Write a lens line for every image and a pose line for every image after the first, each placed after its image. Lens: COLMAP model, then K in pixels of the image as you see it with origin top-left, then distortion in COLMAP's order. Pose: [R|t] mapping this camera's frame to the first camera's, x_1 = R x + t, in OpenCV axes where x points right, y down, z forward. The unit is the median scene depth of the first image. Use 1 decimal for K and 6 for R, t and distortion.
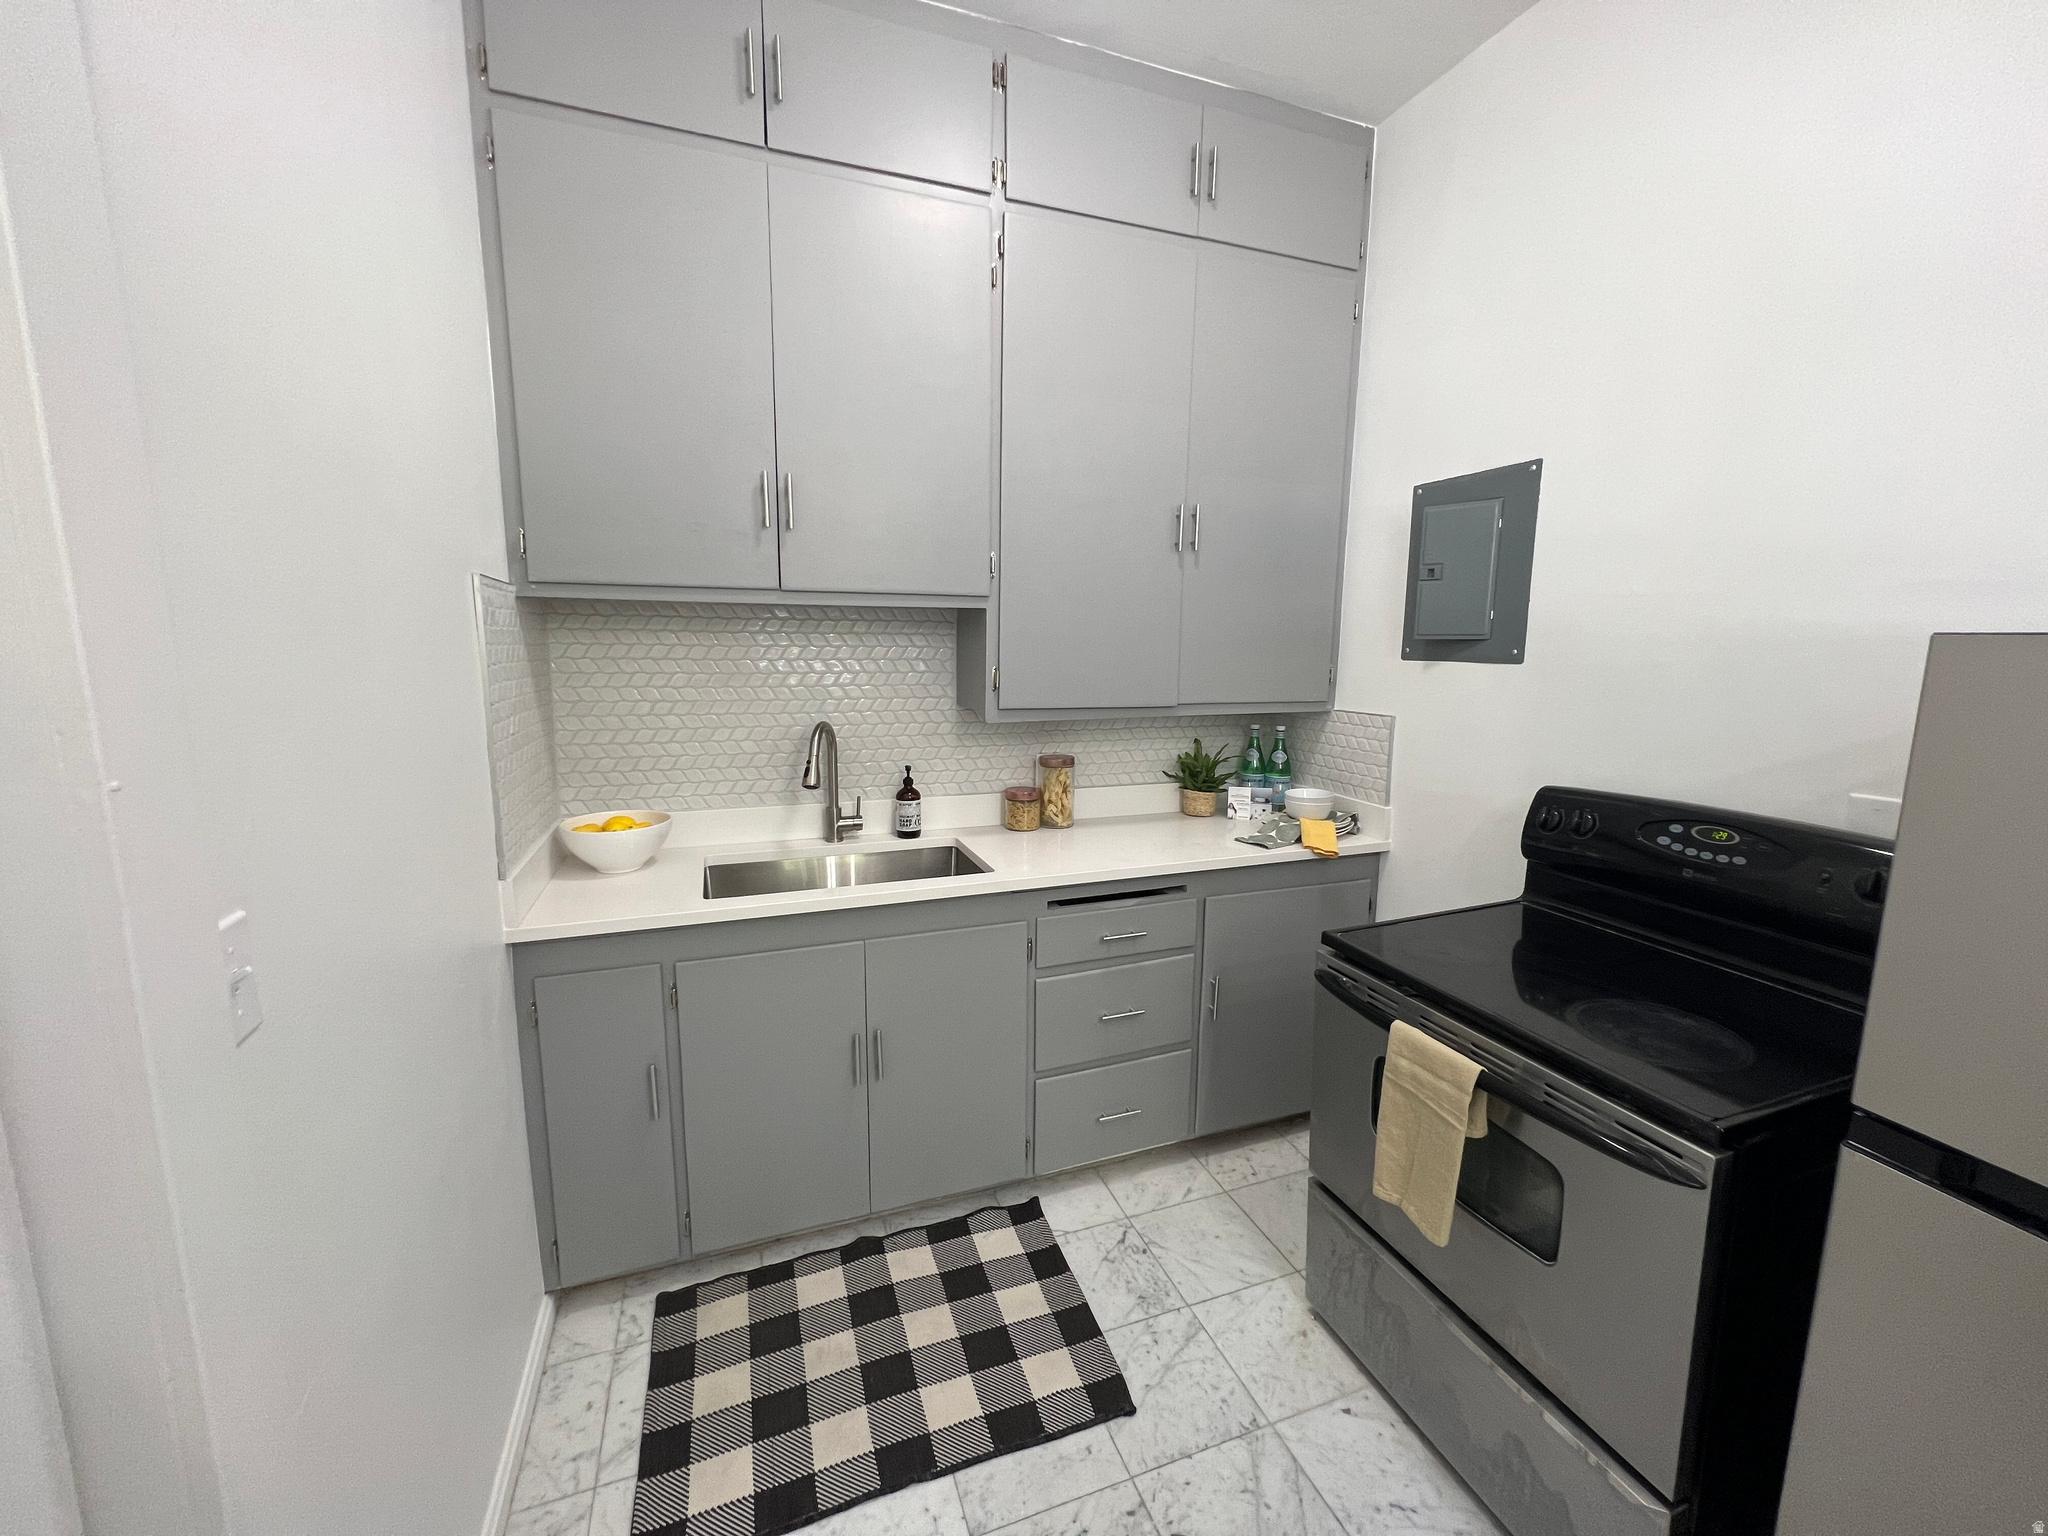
lens RADIAL K [[818.1, 0, 1028.2], [0, 818.1, 768.3], [0, 0, 1]] dist [0.001936, -0.000007]
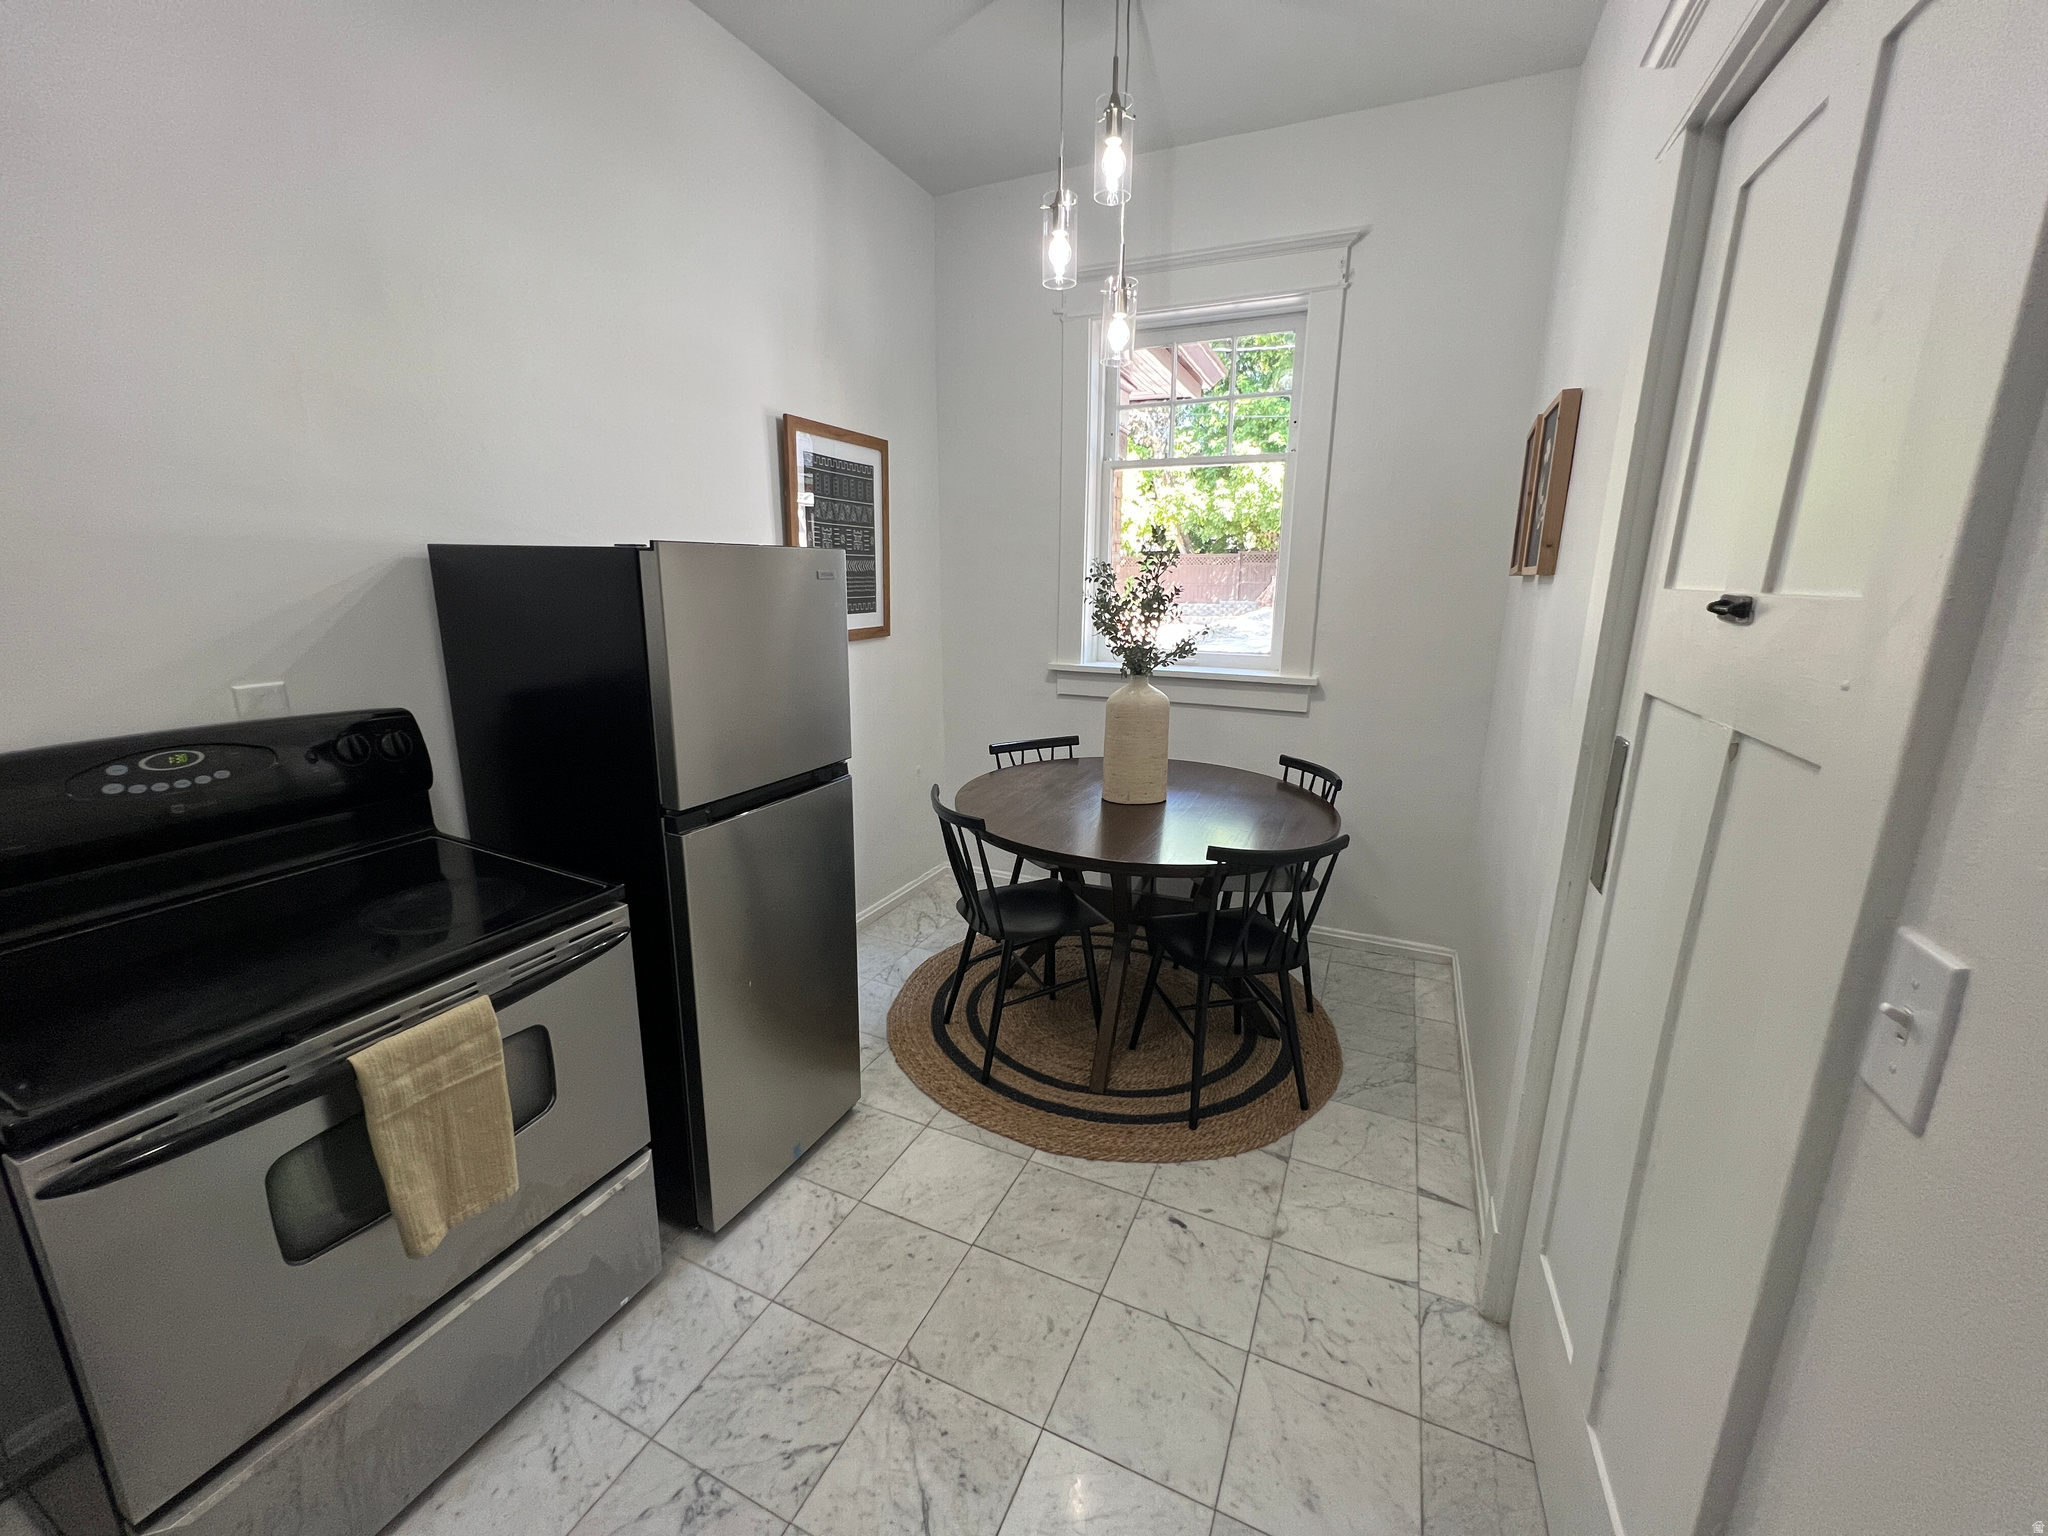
lens RADIAL K [[818.1, 0, 1021.5], [0, 818.1, 764.5], [0, 0, 1]] dist [0.001936, -0.000007]
pose [[-0.711438, -0.172893, 0.681149, -0.448053], [0.089430, 0.939109, 0.331777, -0.134825], [-0.697035, 0.296954, -0.652656, 1.001415]]
